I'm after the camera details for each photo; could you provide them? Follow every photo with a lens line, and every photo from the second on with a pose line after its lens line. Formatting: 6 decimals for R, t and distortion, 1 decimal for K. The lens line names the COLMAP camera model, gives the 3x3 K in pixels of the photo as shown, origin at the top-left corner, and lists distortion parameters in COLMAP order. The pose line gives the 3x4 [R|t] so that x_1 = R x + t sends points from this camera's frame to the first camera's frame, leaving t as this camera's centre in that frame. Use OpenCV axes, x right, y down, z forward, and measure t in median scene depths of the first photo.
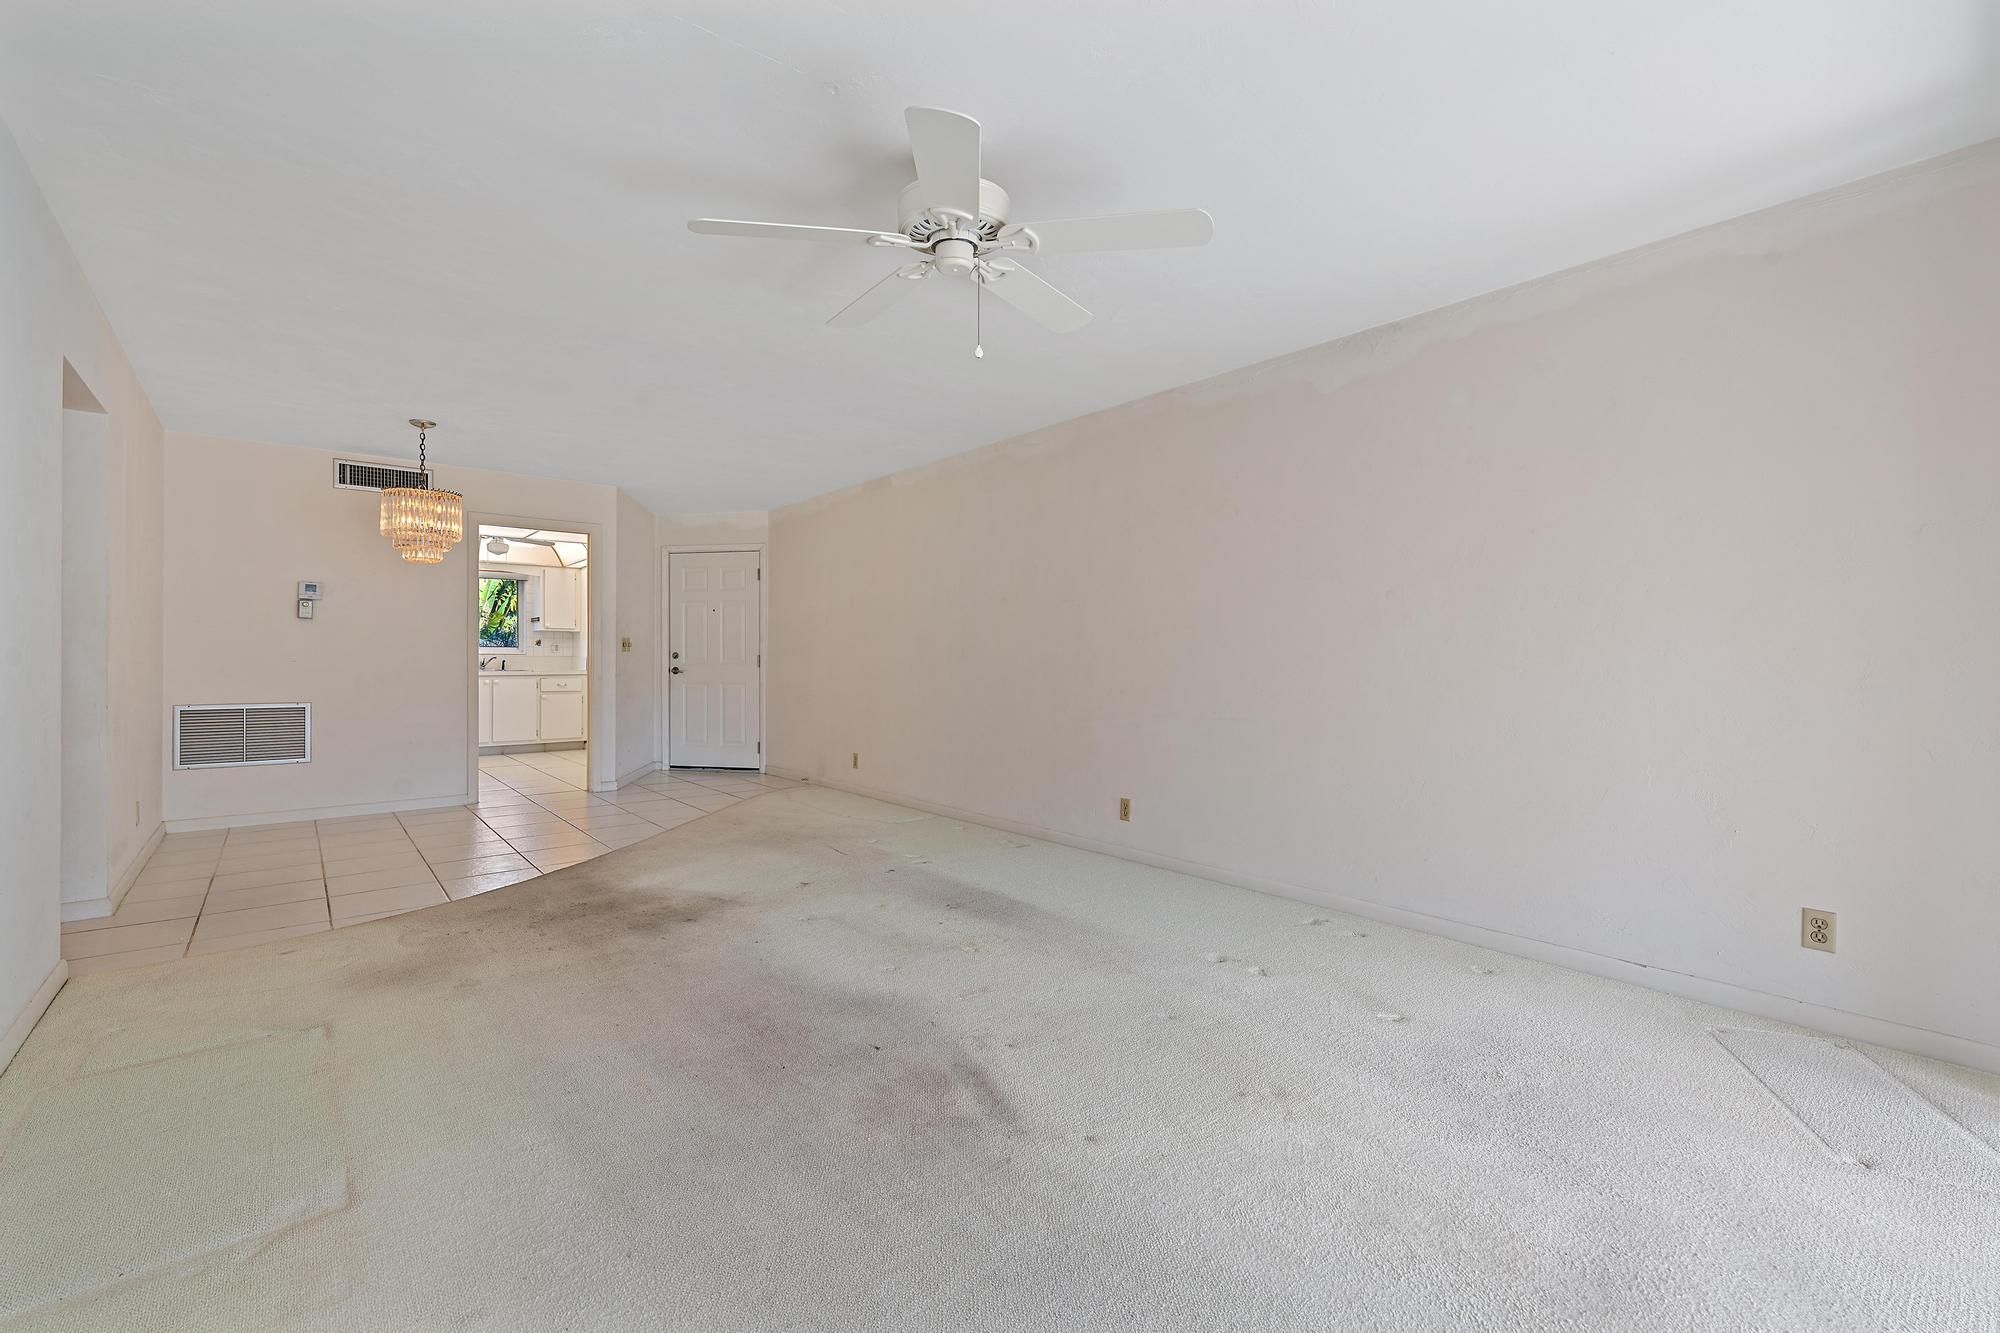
lens RADIAL K [[848.6, 0, 995.9], [0, 848.6, 649.5], [0, 0, 1]] dist [-0.000229, -0.000258]
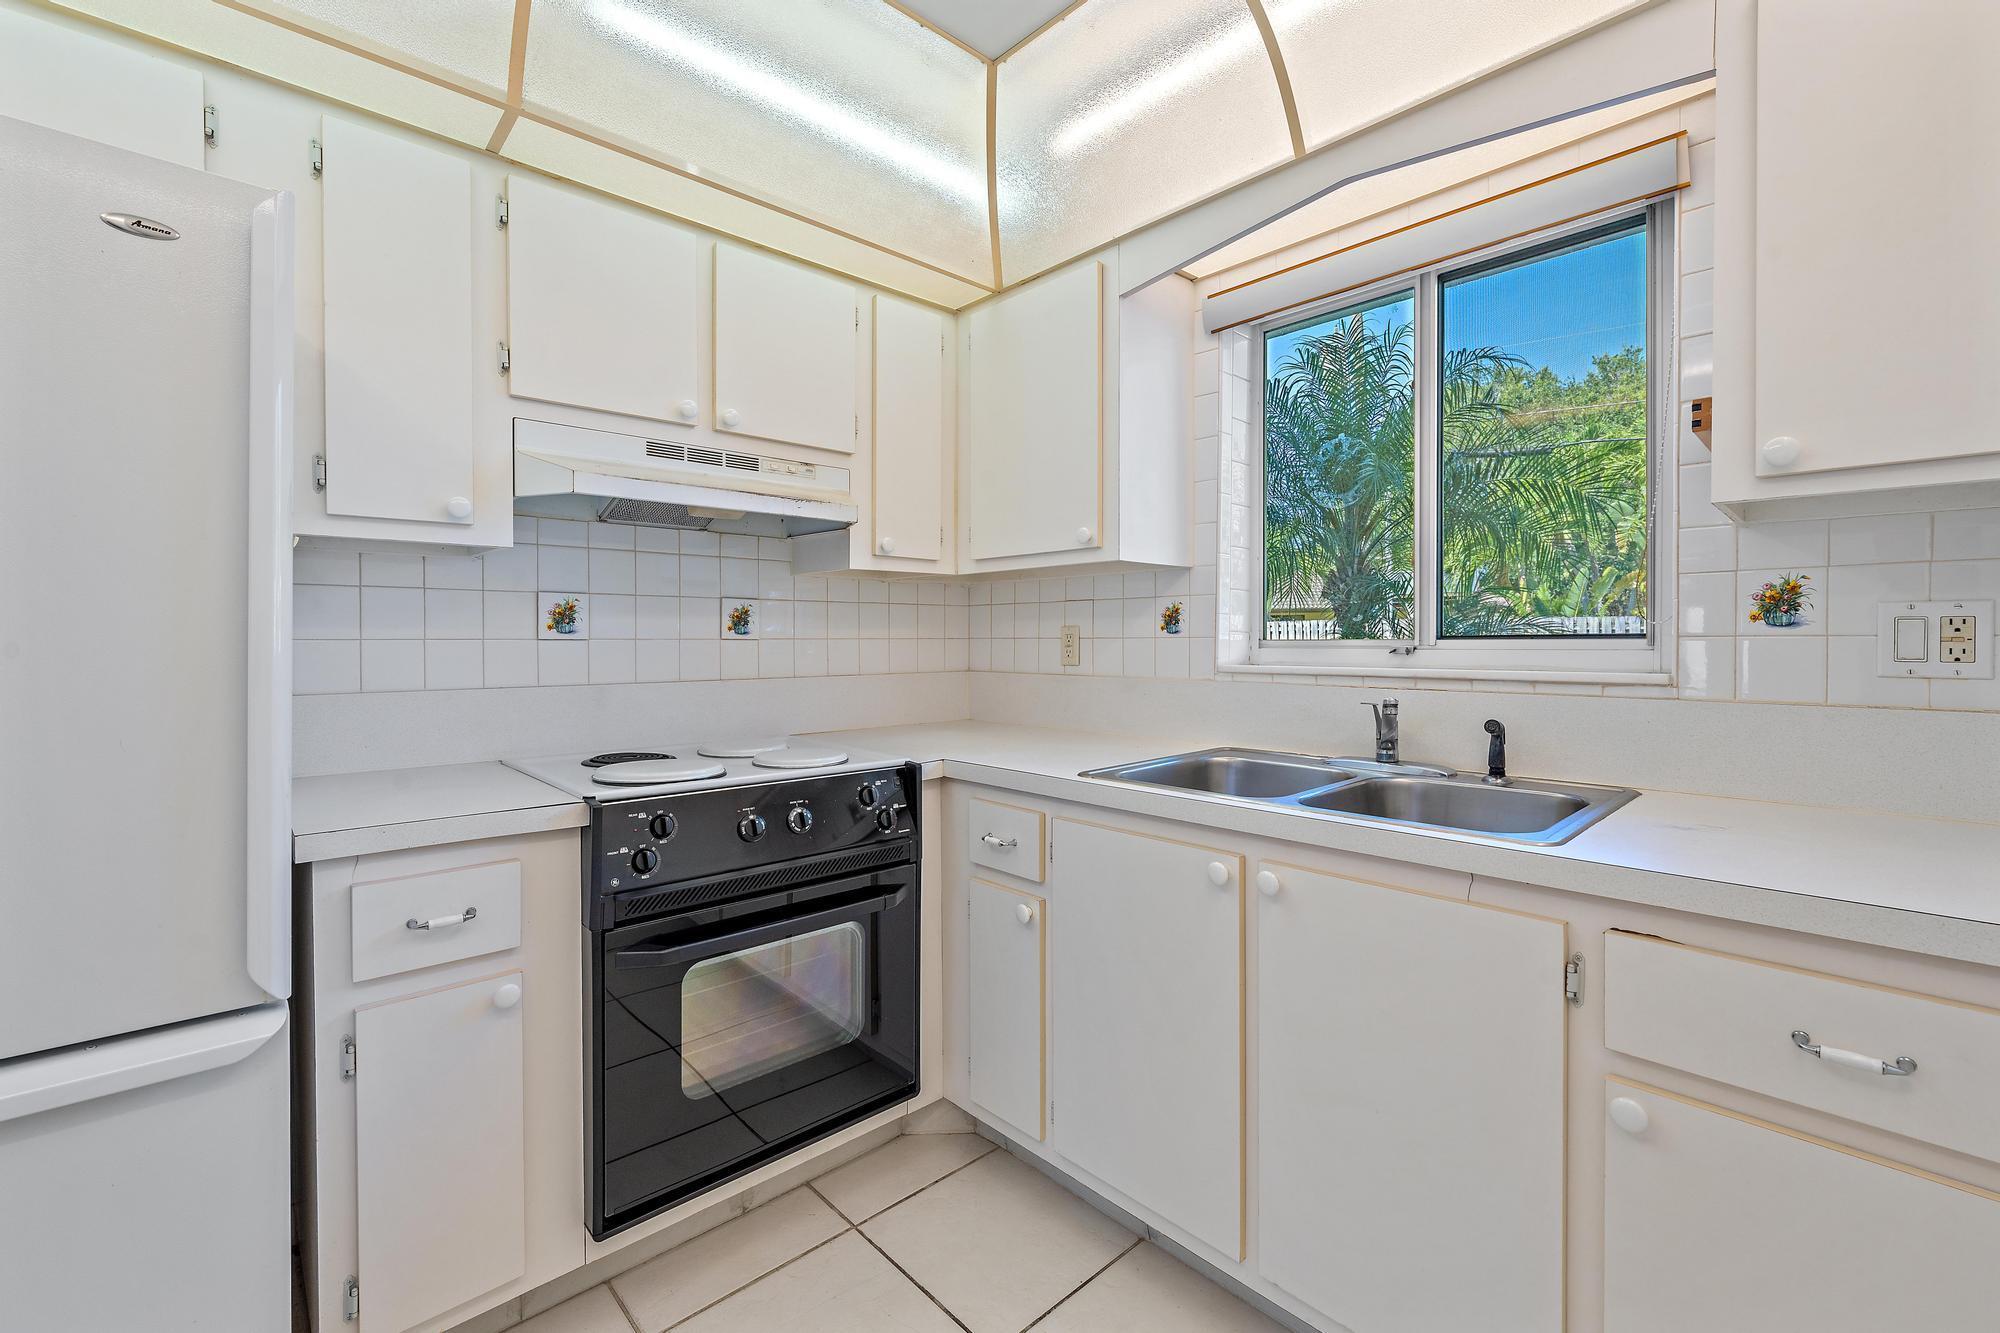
lens RADIAL K [[848.6, 0, 995.9], [0, 848.6, 649.5], [0, 0, 1]] dist [-0.000229, -0.000258]
pose [[0.049023, 0.006636, -0.998776, -0.421496], [0.010045, 0.999924, 0.007137, -0.003046], [0.998747, -0.010382, 0.048953, 0.894189]]
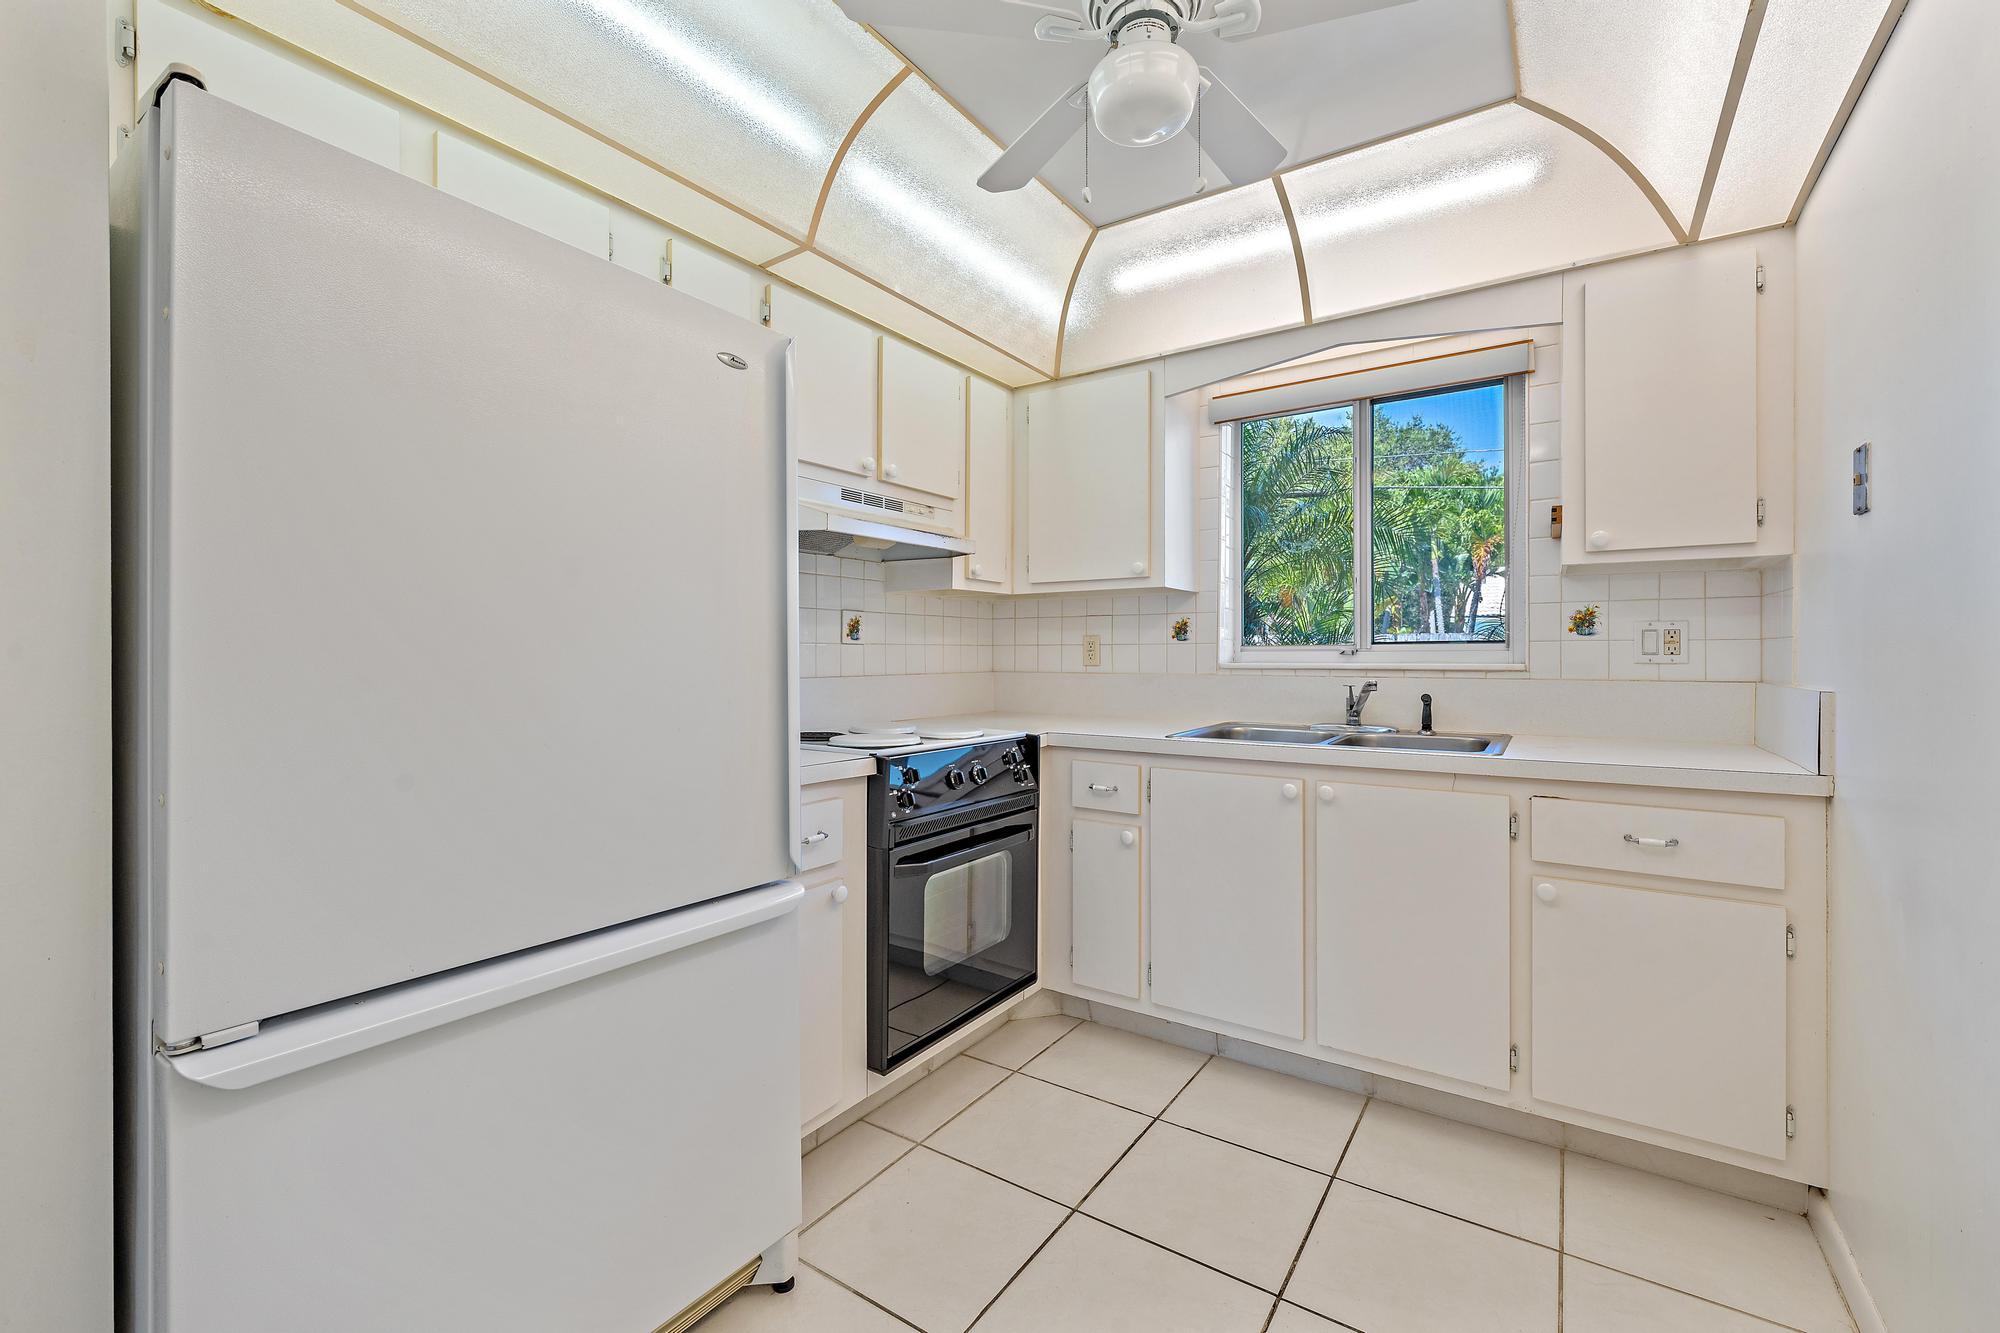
lens RADIAL K [[844.3, 0, 996.4], [0, 844.3, 655.7], [0, 0, 1]] dist [0.001250, -0.000191]
pose [[0.272966, -0.003990, -0.962015, -0.369364], [0.009576, 0.999953, -0.001430, 0.000035], [0.961976, -0.008822, 0.272992, 0.803437]]
